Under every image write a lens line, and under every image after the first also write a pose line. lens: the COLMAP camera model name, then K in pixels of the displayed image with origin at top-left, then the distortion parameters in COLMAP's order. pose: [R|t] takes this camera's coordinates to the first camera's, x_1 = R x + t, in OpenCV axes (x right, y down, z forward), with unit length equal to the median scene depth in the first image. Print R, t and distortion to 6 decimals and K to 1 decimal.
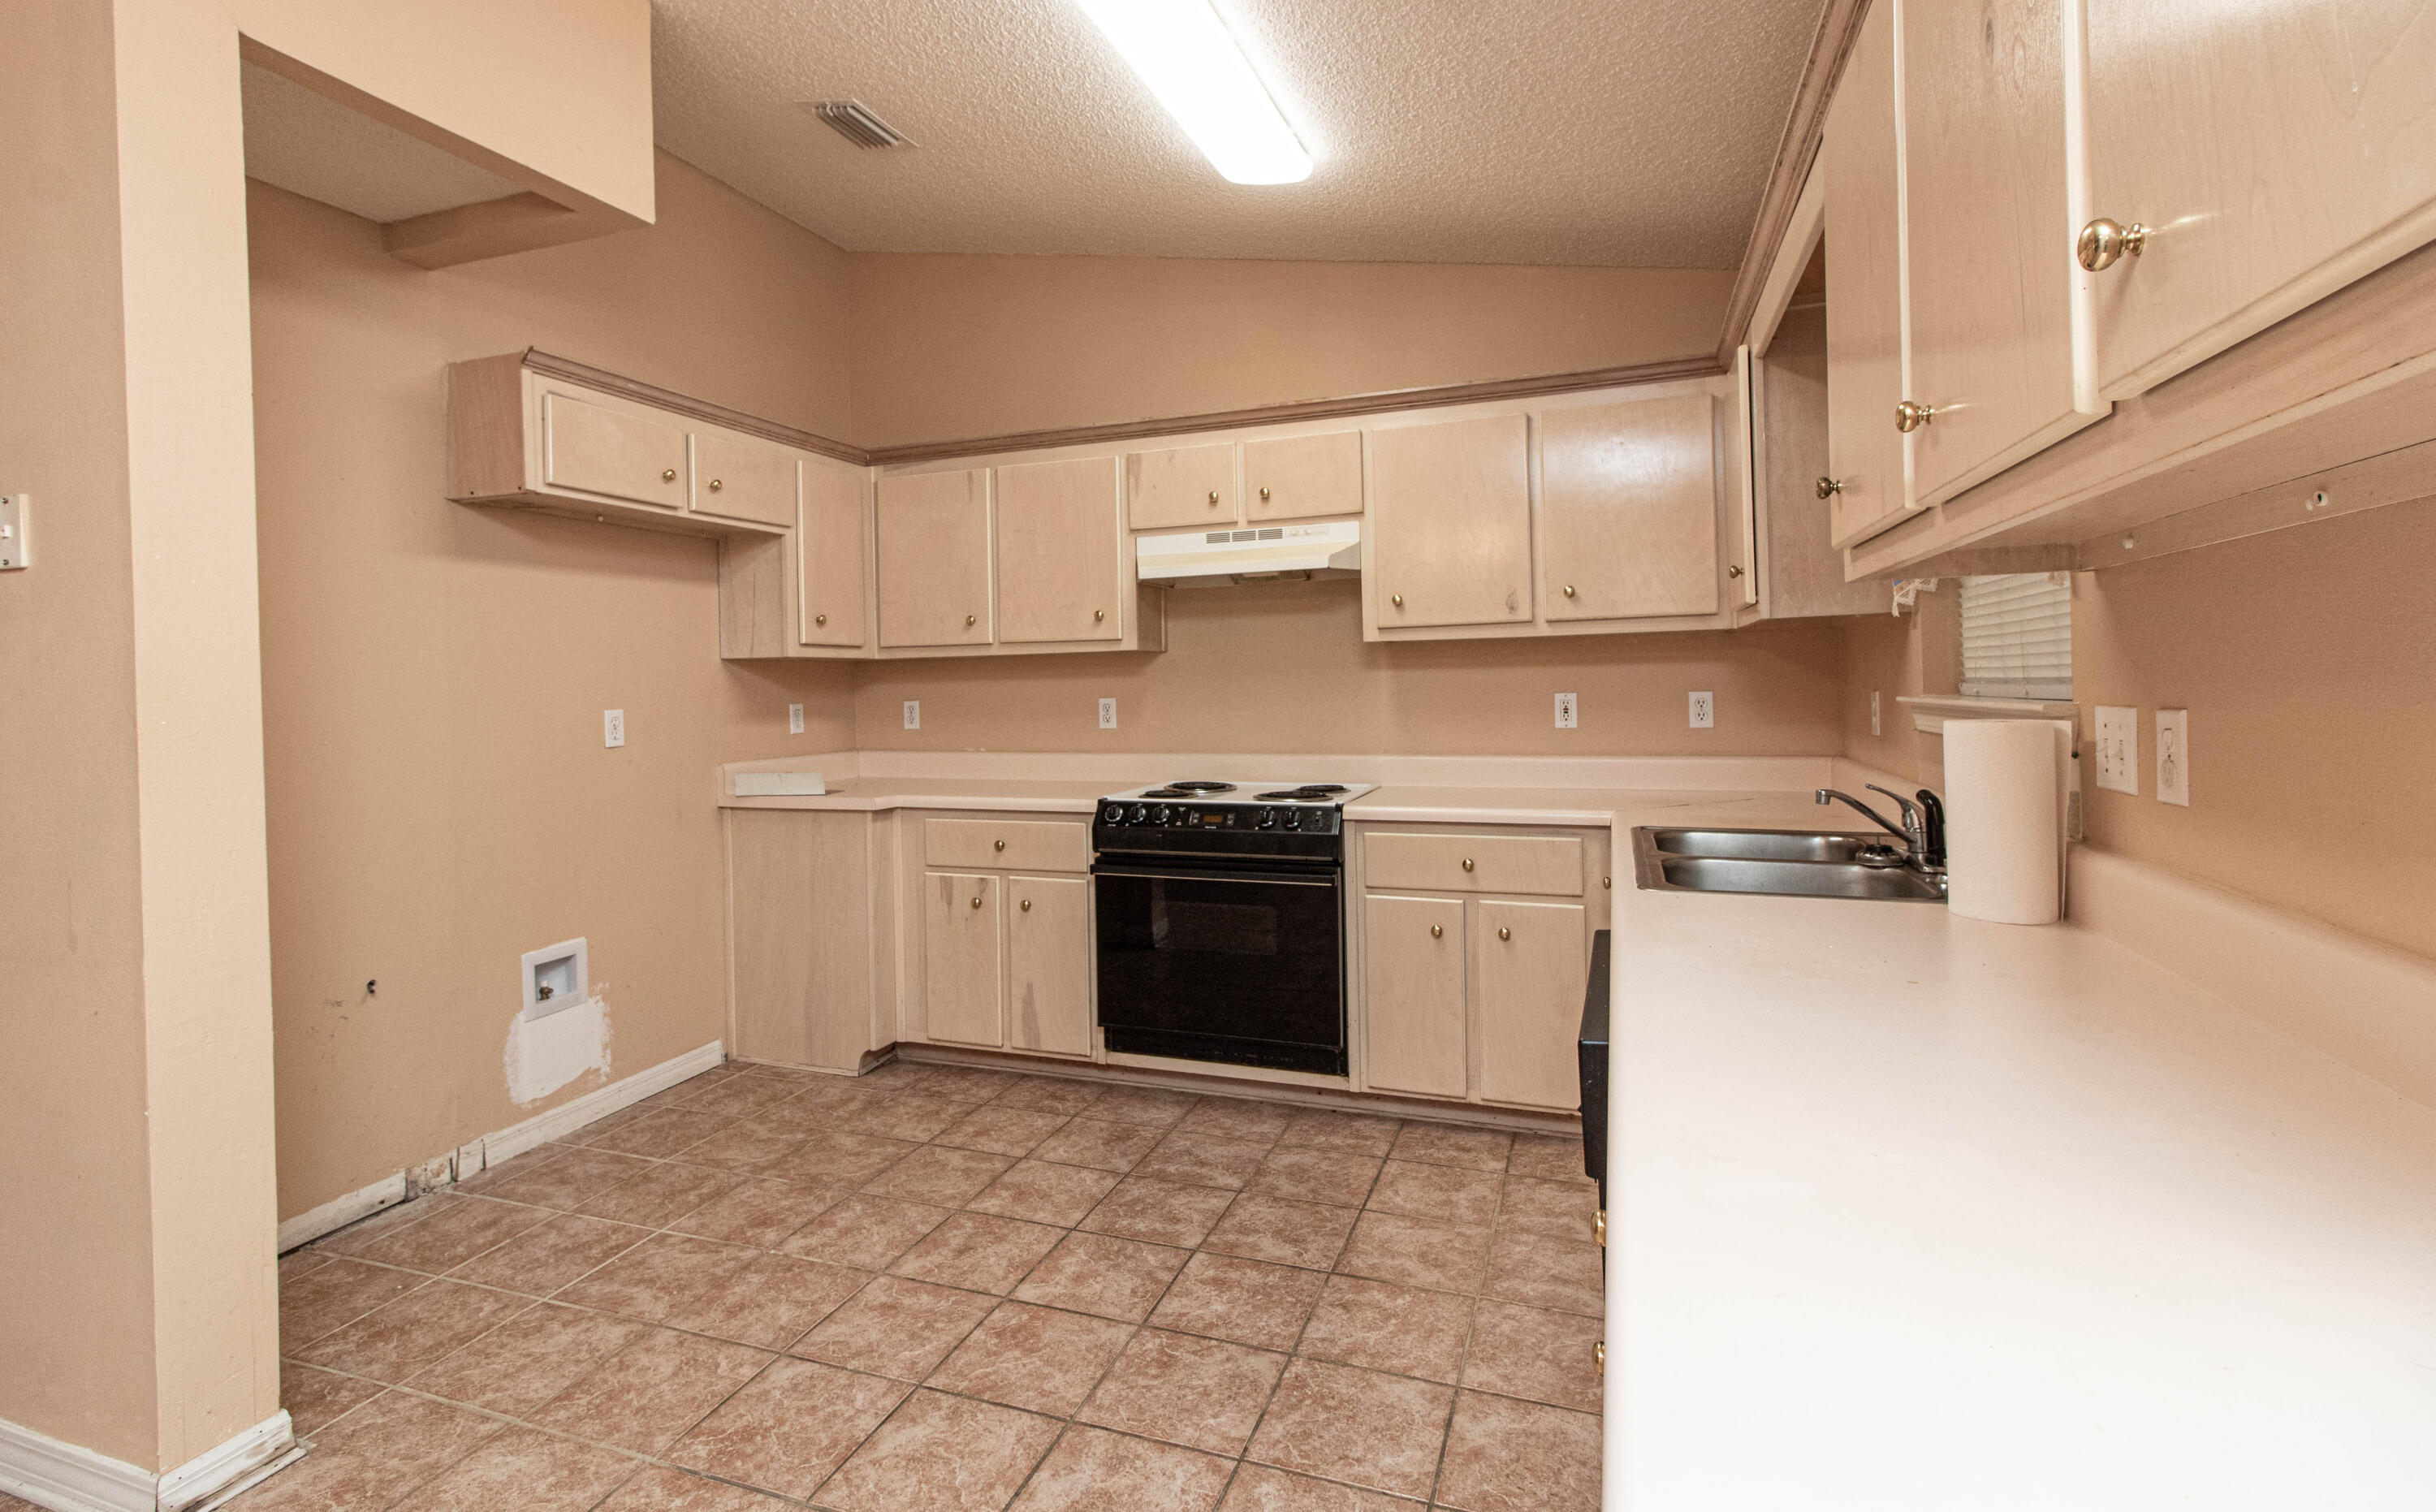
lens RADIAL K [[1124.8, 0, 1211.6], [0, 1124.8, 684.5], [0, 0, 1]] dist [0.002116, 0.000333]
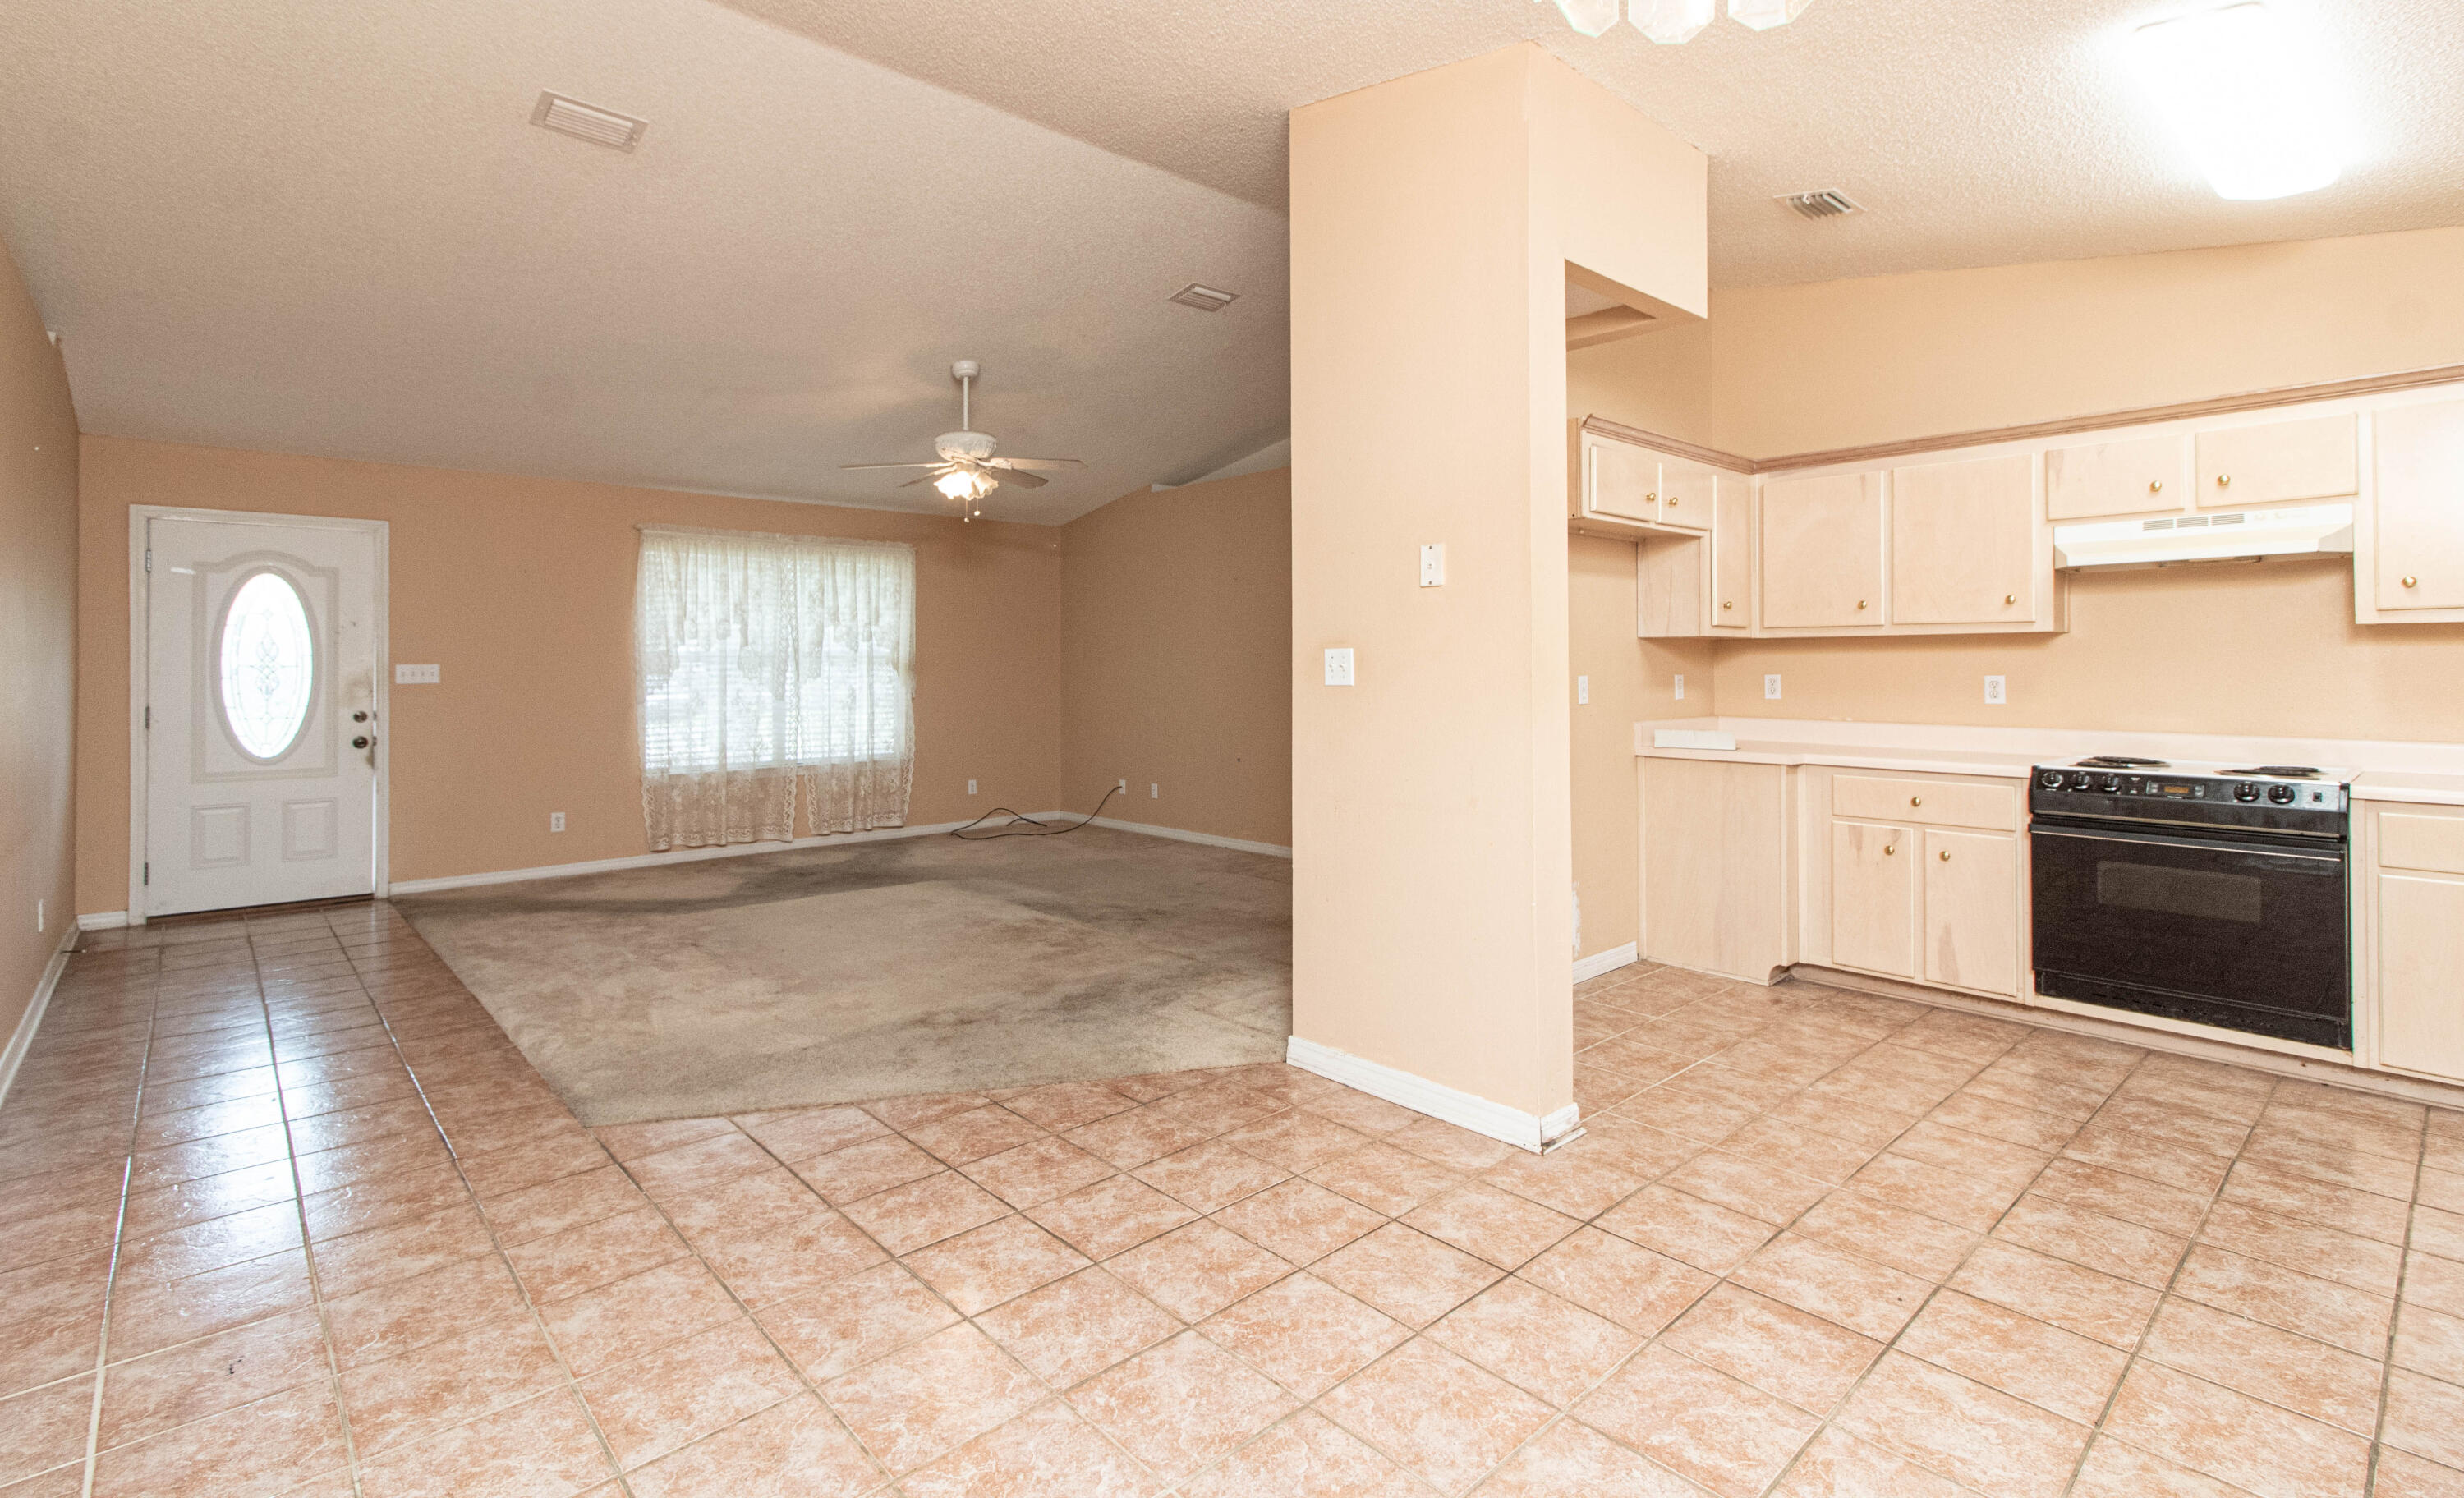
lens RADIAL K [[1134.3, 0, 1205.9], [0, 1134.3, 656.3], [0, 0, 1]] dist [-0.001564, 0.000358]
pose [[0.876989, 0.013540, -0.480320, -0.285515], [-0.015412, 0.999881, 0.000045, 0.006517], [0.480264, 0.007363, 0.877093, -0.380436]]
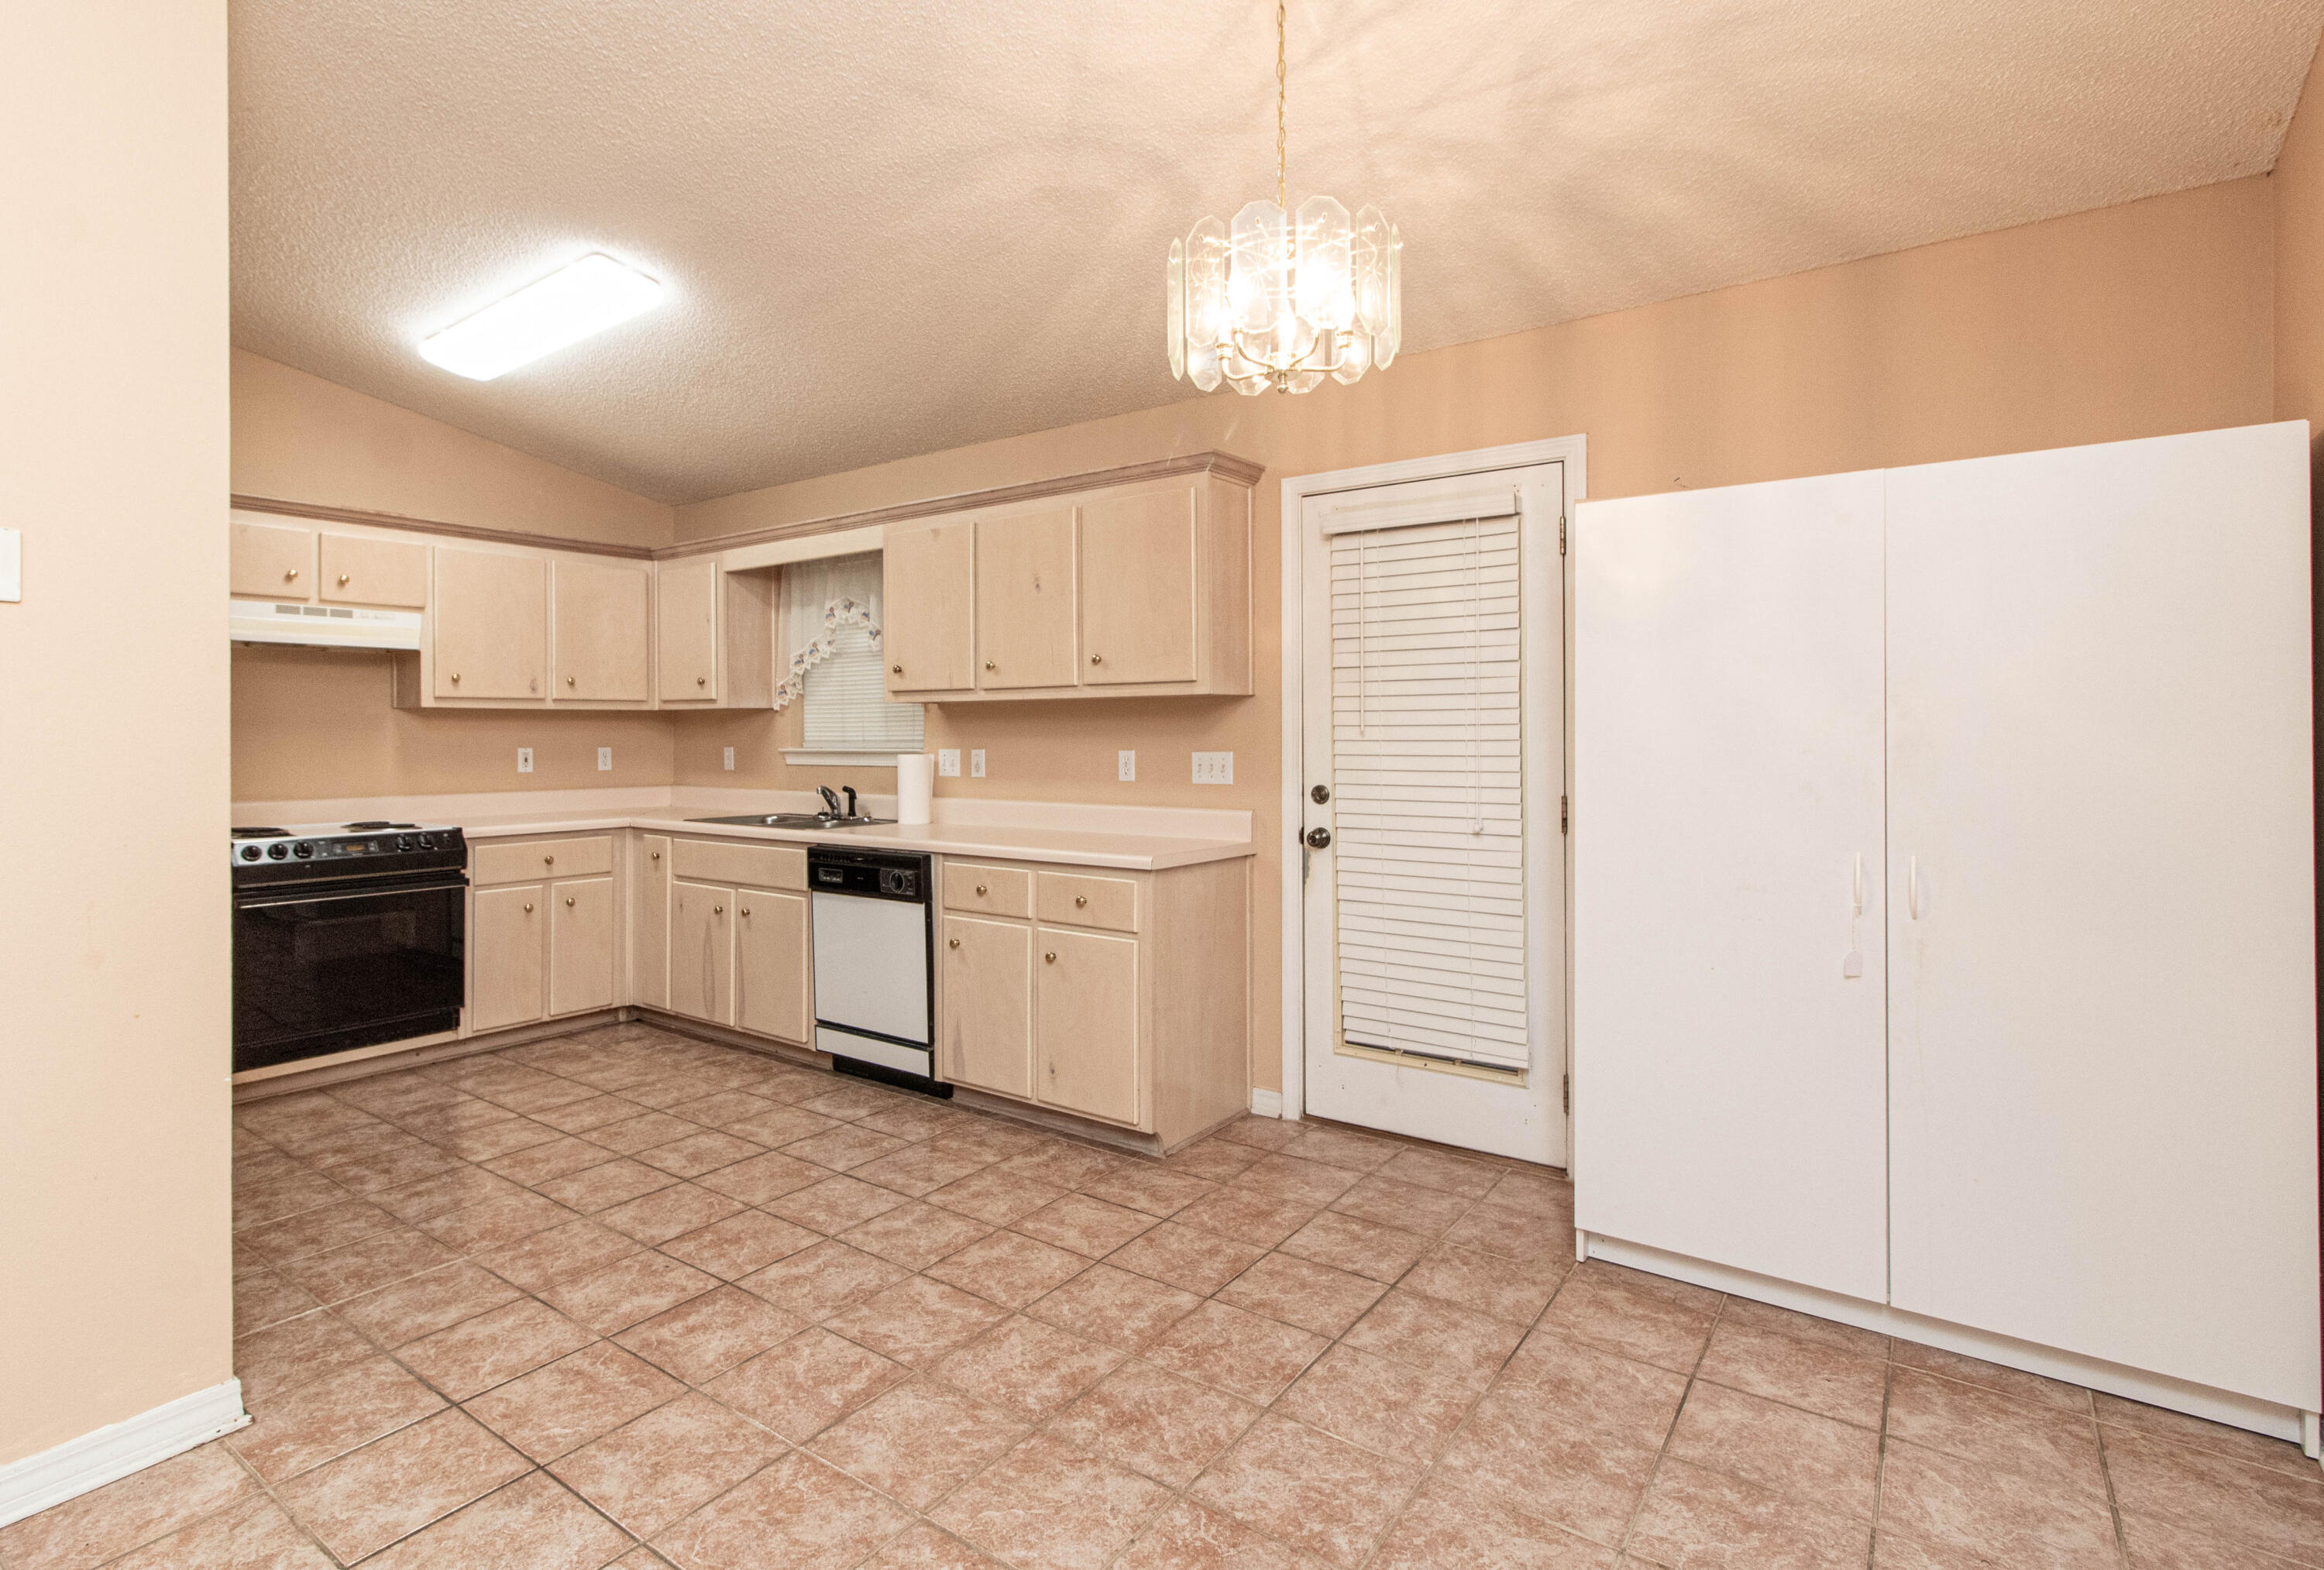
lens RADIAL K [[1162.8, 0, 1056.4], [0, 1162.8, 730.5], [0, 0, 1]] dist [0.016431, -0.000284]
pose [[0.307434, 0.021881, 0.951318, -0.954635], [-0.003030, 0.999753, -0.022016, 0.017093], [-0.951565, 0.003886, 0.307424, -0.113899]]
